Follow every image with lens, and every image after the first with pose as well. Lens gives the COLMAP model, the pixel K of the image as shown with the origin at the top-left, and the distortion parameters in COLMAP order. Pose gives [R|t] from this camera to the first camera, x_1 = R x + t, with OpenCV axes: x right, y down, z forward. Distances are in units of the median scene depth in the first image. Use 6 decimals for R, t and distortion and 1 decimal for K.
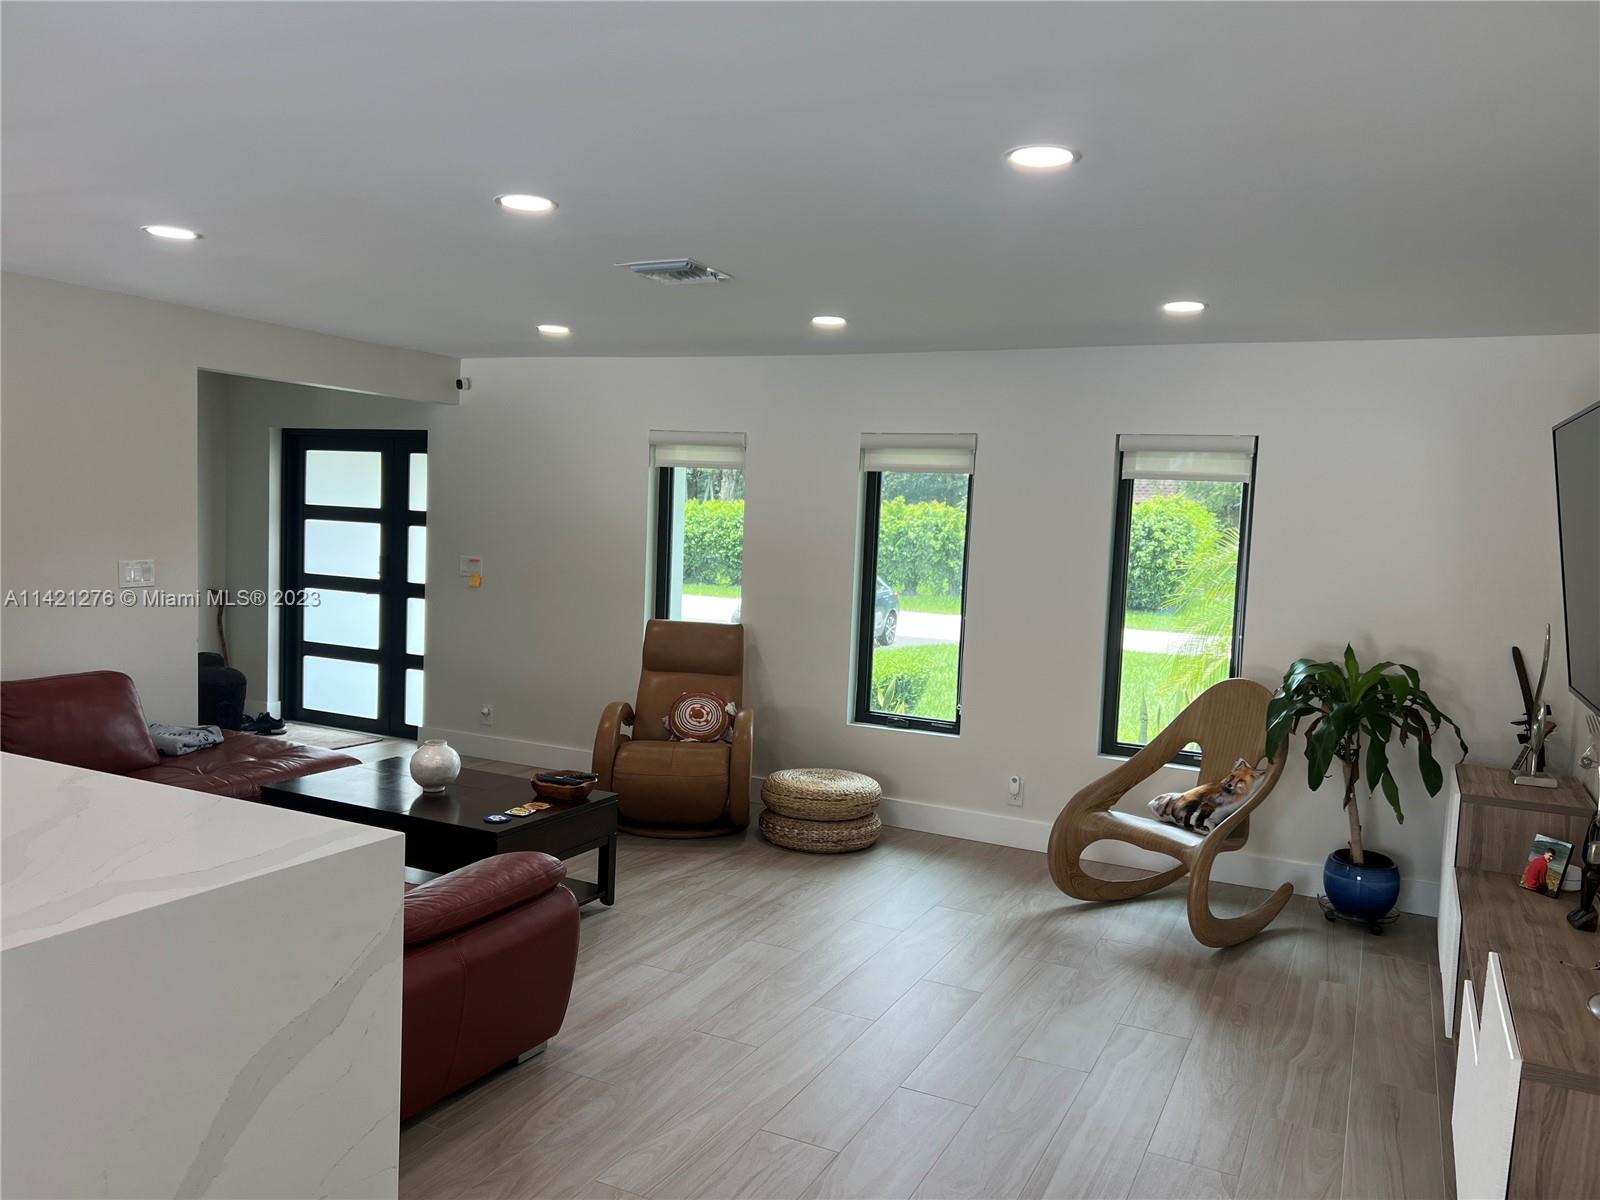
lens RADIAL K [[1203.6, 0, 800.7], [0, 1203.6, 601.8], [0, 0, 1]] dist [0.006624, 0.003497]
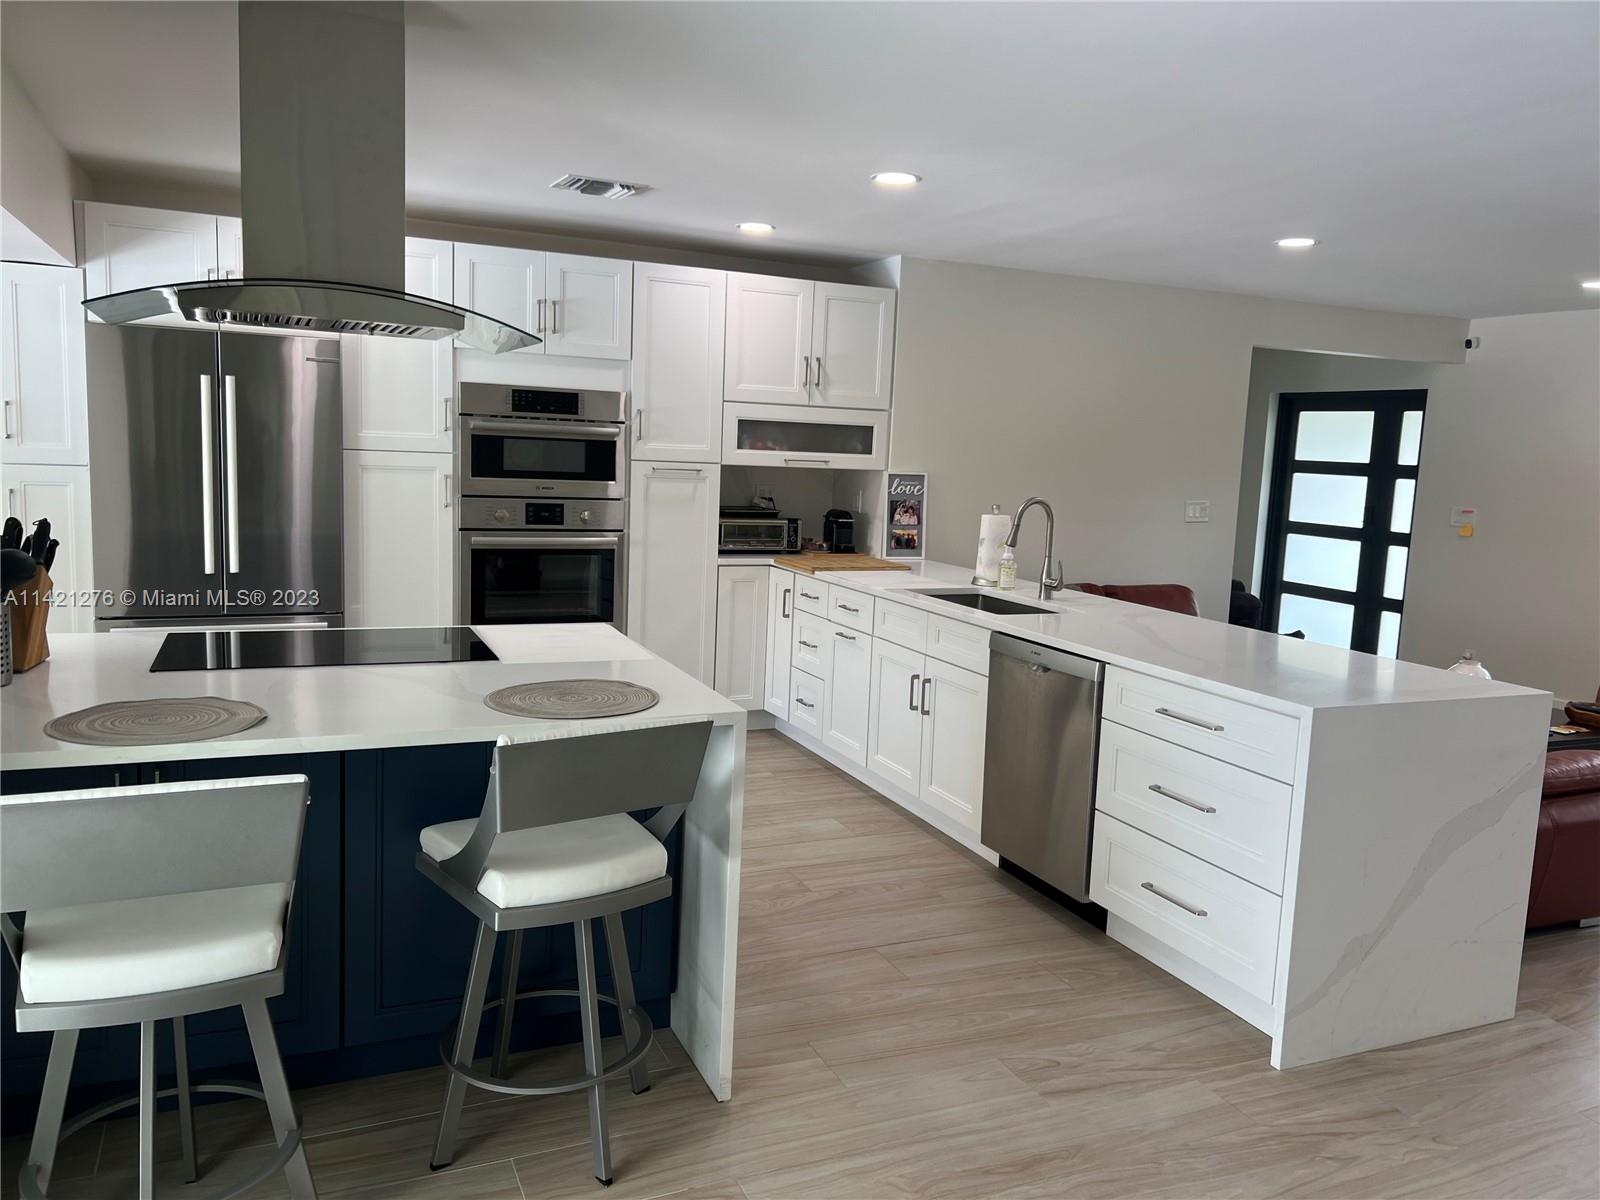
lens RADIAL K [[1203.6, 0, 800.4], [0, 1203.6, 600.5], [0, 0, 1]] dist [0.006624, 0.003497]
pose [[0.768983, 0.070762, -0.635341, -0.041602], [-0.052901, 0.997490, 0.047069, 0.023025], [0.637077, -0.002585, 0.770796, -0.174295]]
